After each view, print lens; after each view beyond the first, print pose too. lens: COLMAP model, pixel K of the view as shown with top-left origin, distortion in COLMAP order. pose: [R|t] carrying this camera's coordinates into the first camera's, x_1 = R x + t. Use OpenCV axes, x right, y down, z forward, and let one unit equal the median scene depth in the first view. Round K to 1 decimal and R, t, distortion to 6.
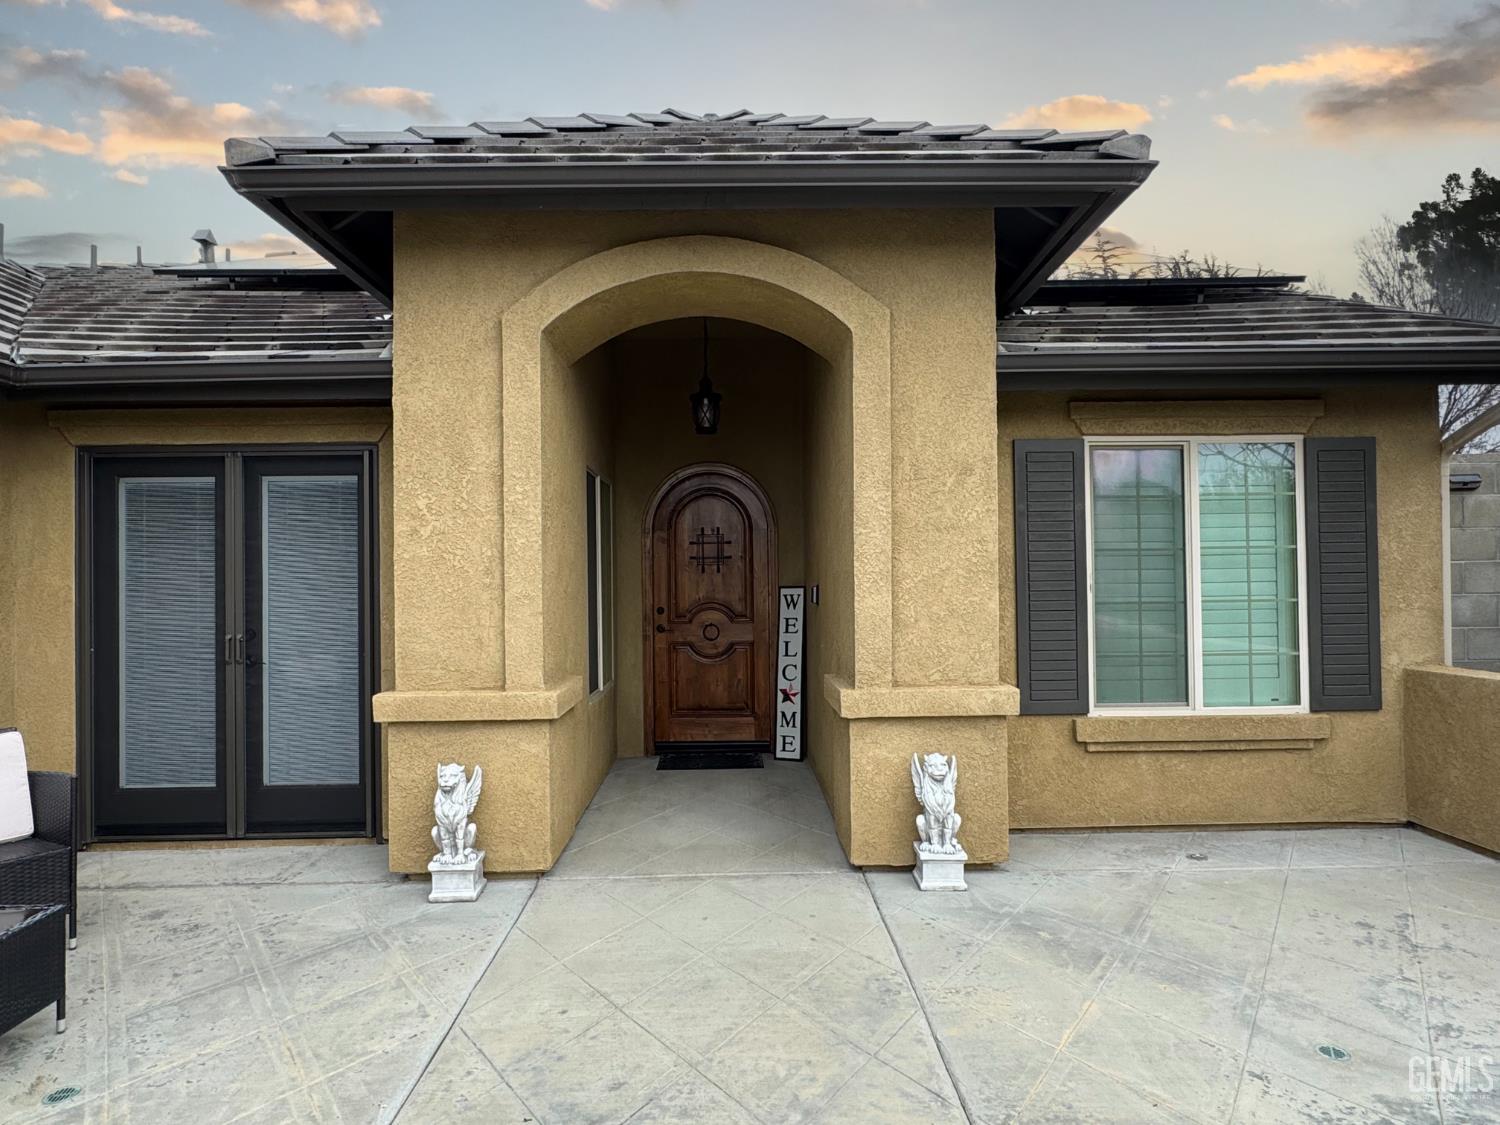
lens RADIAL K [[909.1, 0, 750.3], [0, 909.1, 564.0], [0, 0, 1]] dist [-0.001504, -0.000397]
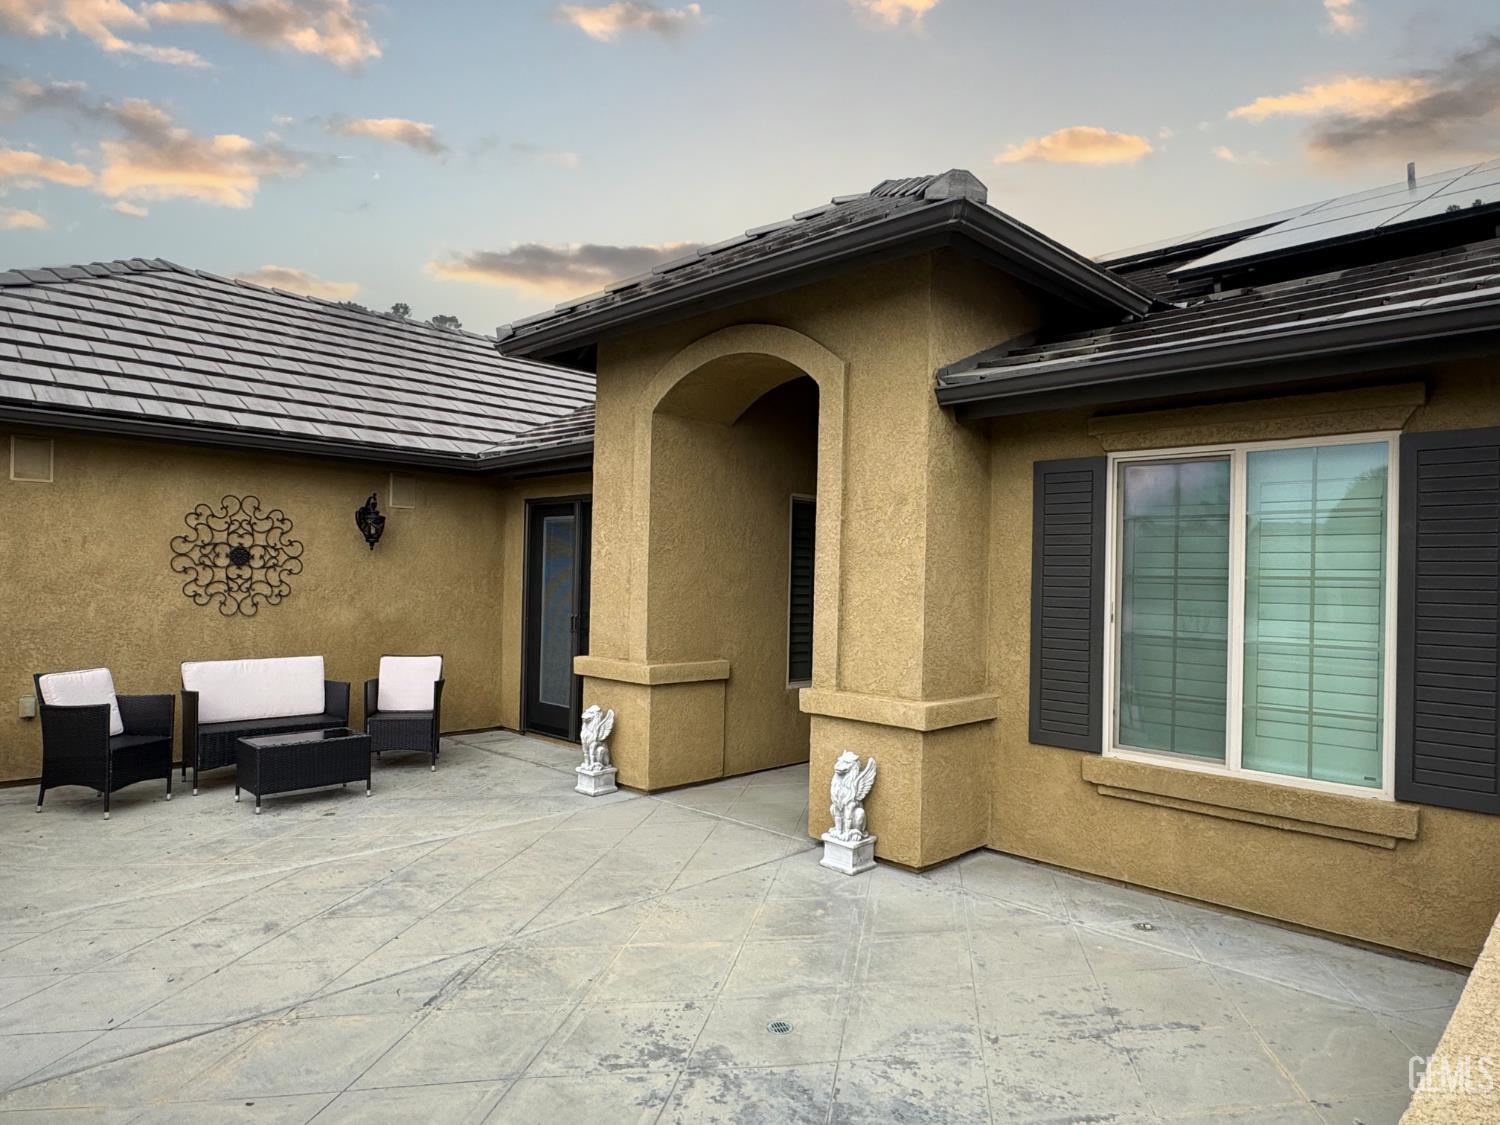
lens RADIAL K [[909.1, 0, 746.3], [0, 909.1, 564.8], [0, 0, 1]] dist [-0.001504, -0.000397]
pose [[0.701425, 0.018986, -0.712490, 0.884589], [-0.019596, 0.999781, 0.007350, -0.030468], [0.712473, 0.008806, 0.701644, 0.104564]]
